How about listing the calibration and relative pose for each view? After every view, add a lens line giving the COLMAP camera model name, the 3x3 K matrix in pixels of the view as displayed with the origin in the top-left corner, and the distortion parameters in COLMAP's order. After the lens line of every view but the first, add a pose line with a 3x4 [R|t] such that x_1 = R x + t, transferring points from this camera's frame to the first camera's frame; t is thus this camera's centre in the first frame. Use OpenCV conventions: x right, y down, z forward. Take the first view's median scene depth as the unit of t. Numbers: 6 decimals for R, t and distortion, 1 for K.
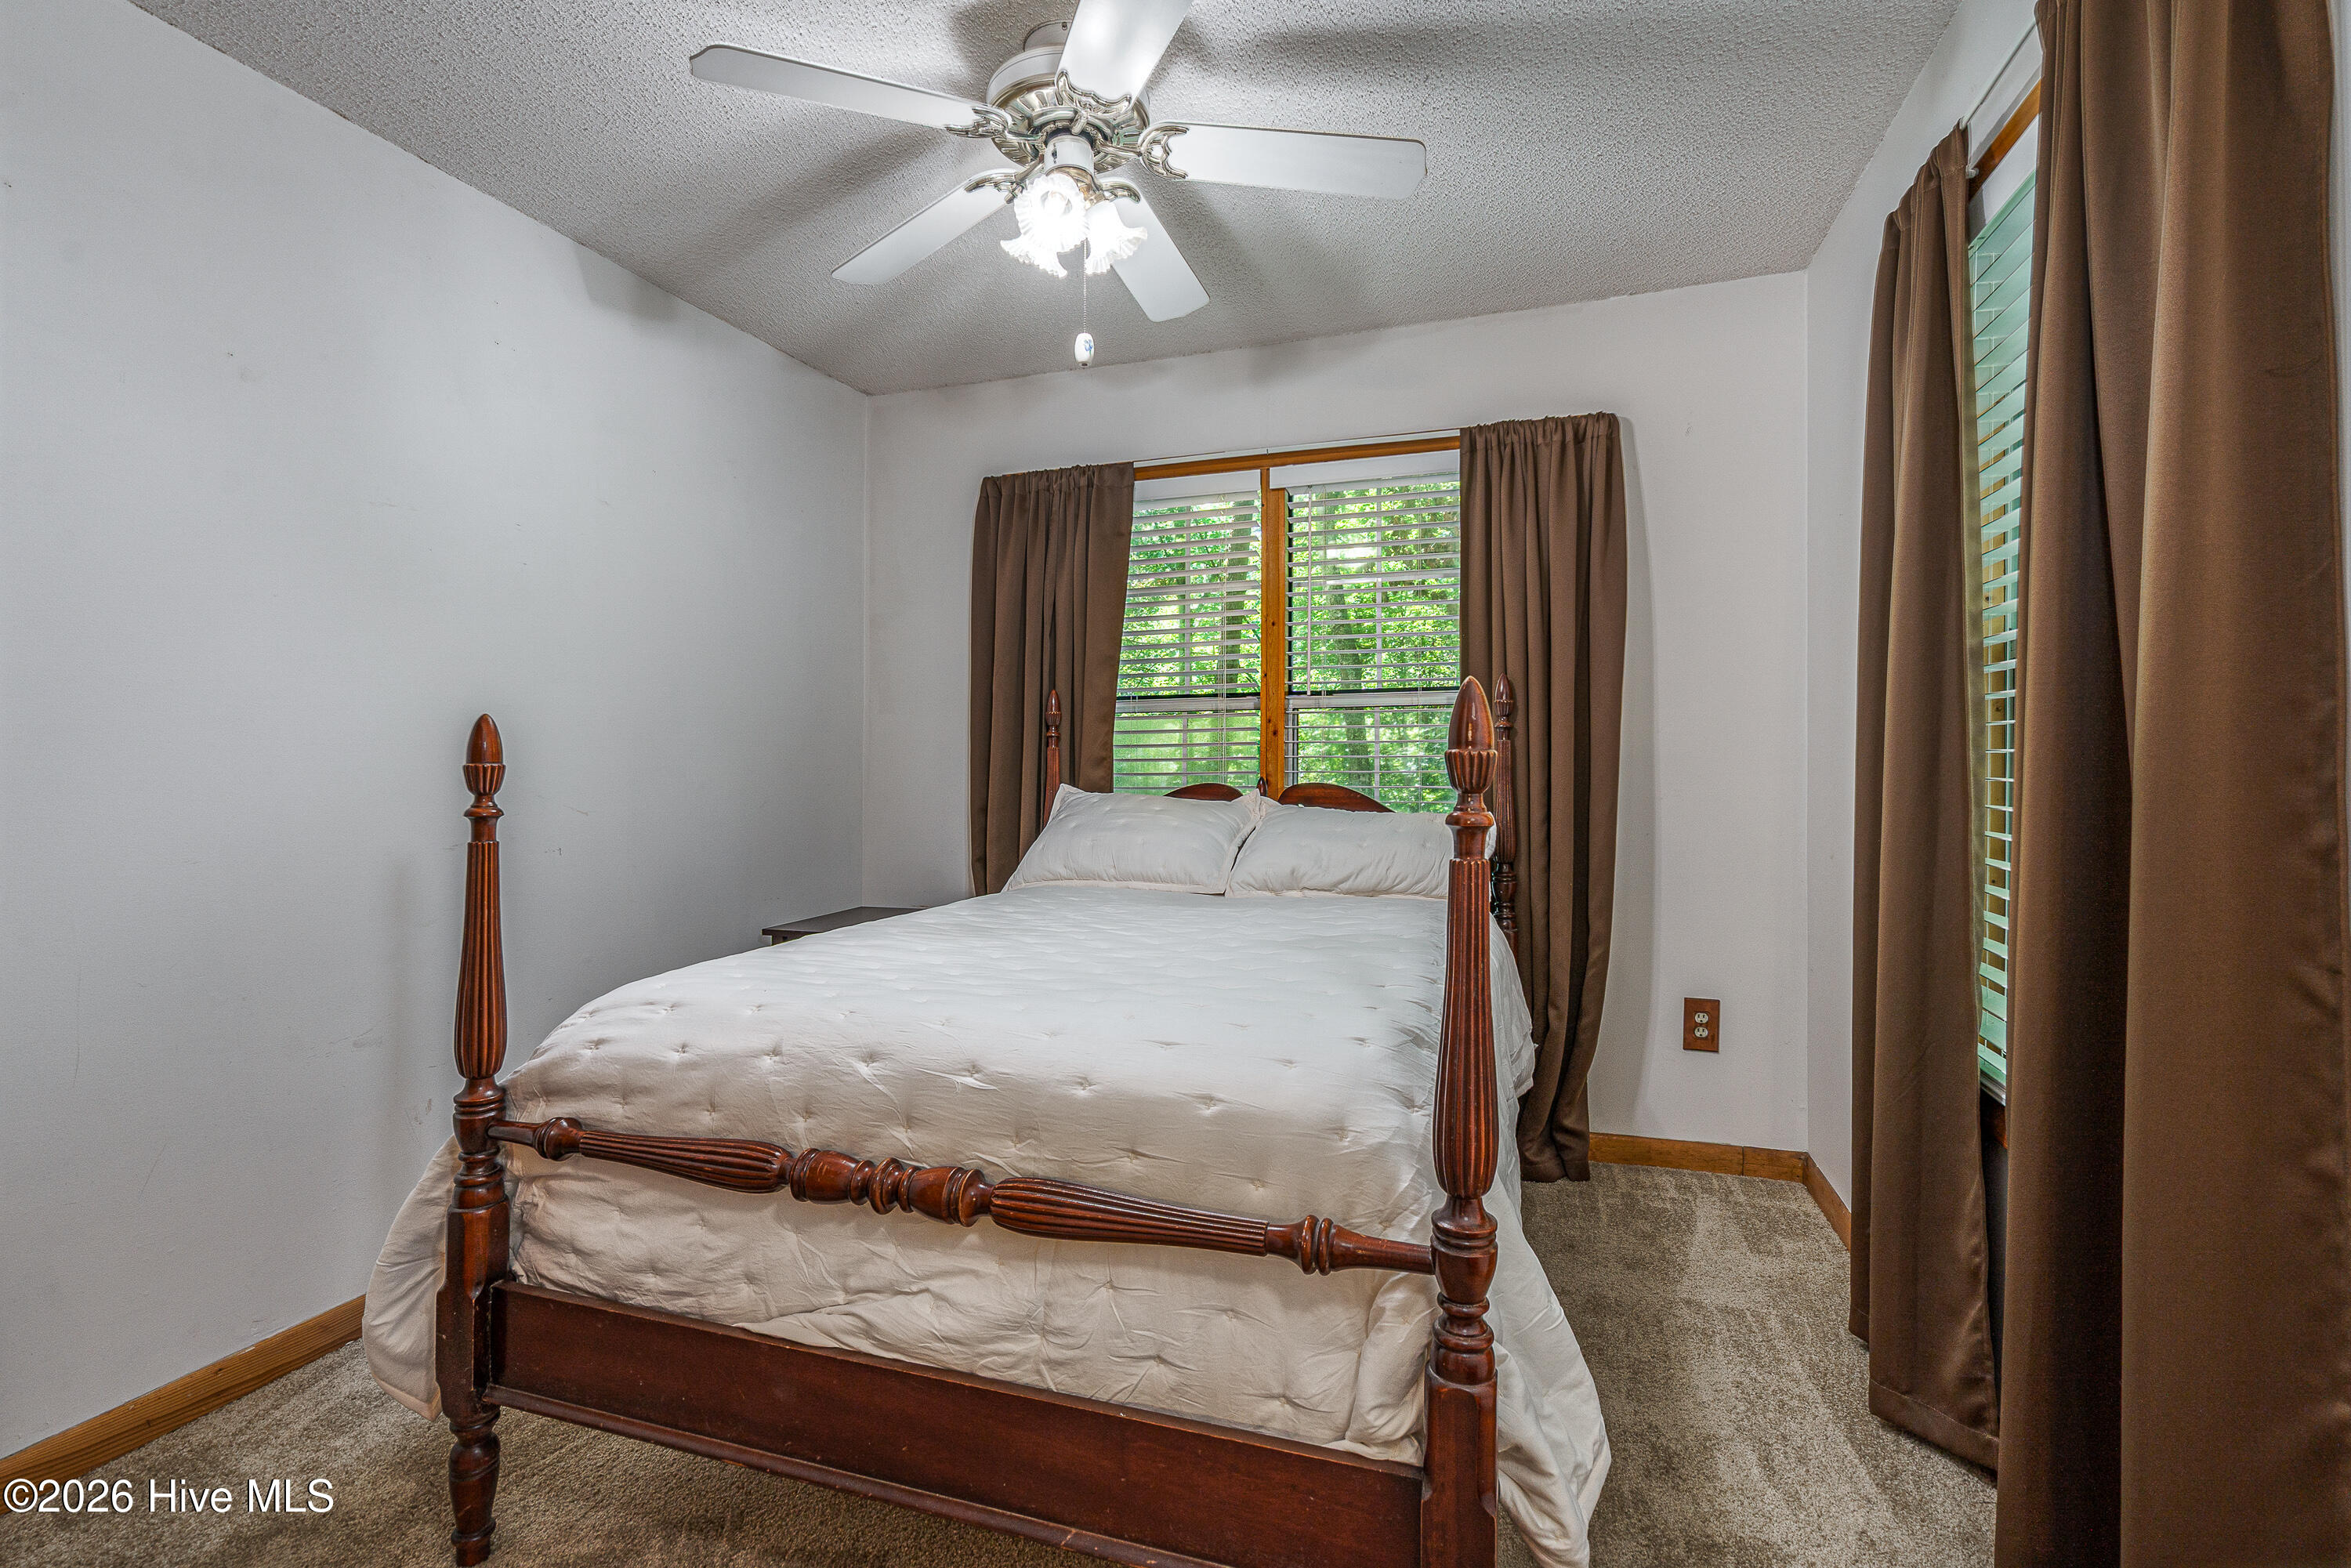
lens RADIAL K [[1074.5, 0, 1168.8], [0, 1074.5, 774.3], [0, 0, 1]] dist [-0.004457, 0.002683]
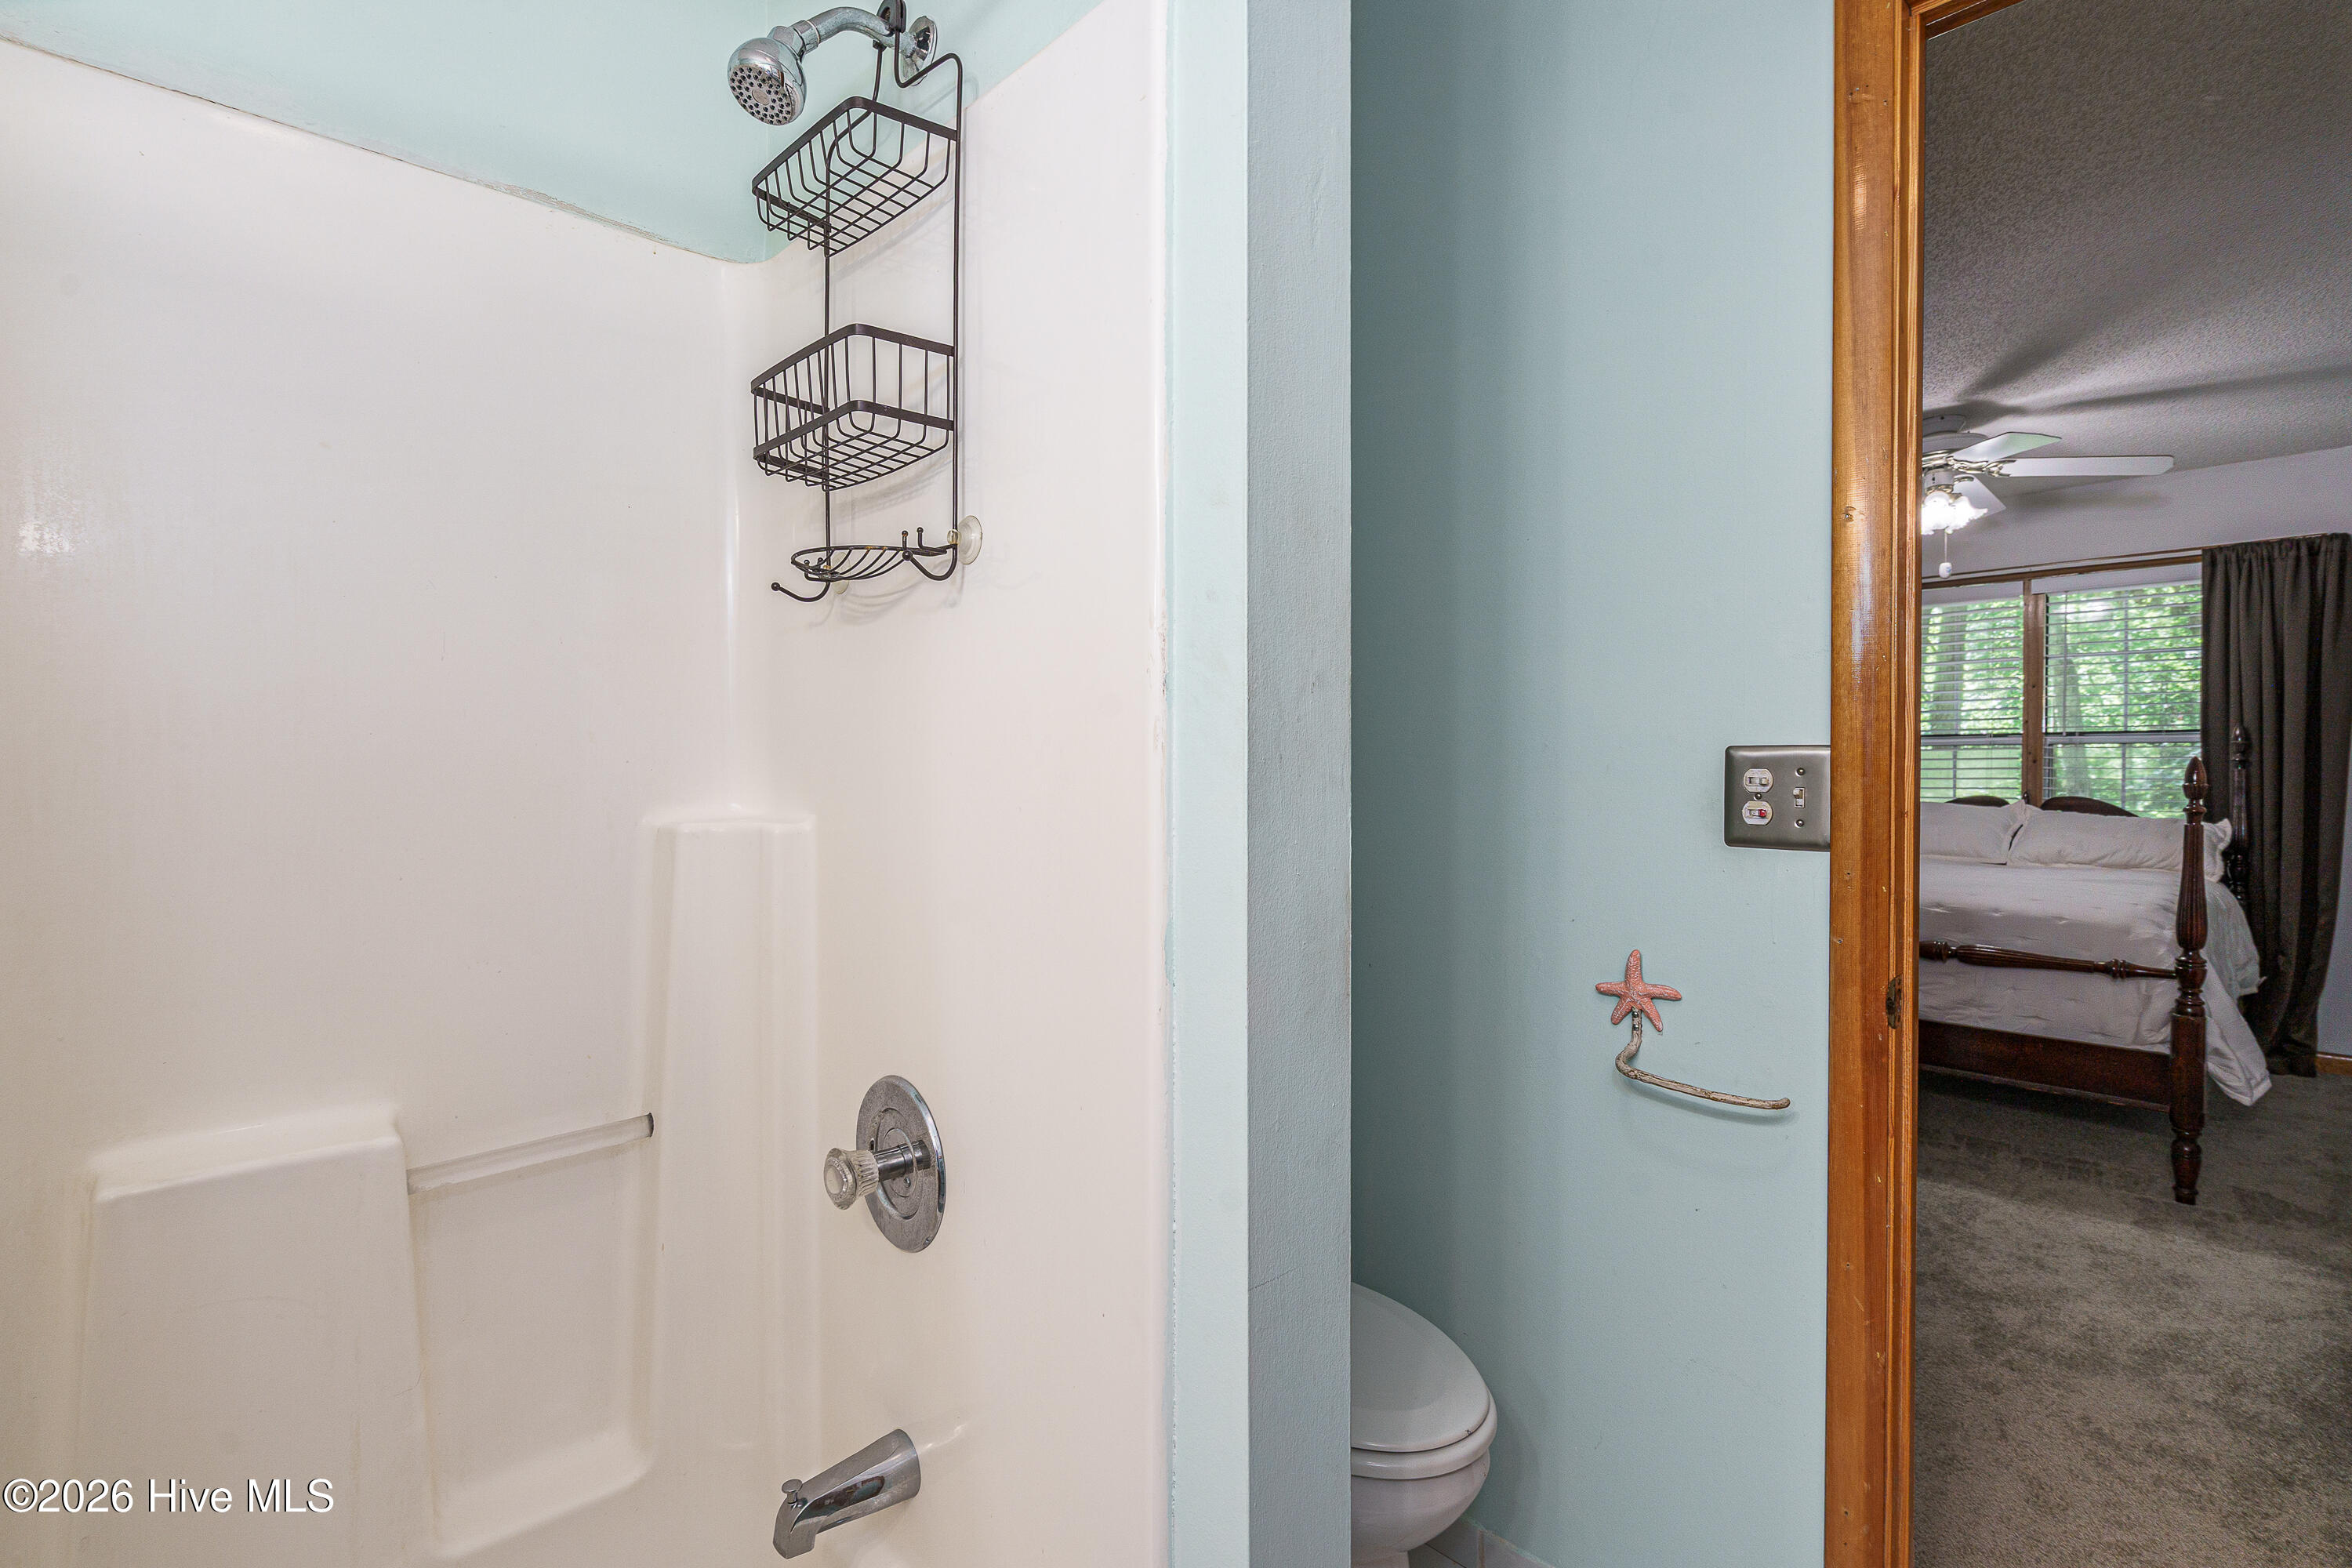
lens RADIAL K [[1075.0, 0, 1214.4], [0, 1075.0, 770.2], [0, 0, 1]] dist [-0.004457, 0.002683]
pose [[0.884325, 0.009881, -0.466767, -0.239490], [-0.015375, 0.999850, -0.007964, 0.002201], [0.466619, 0.014219, 0.884344, -0.944894]]
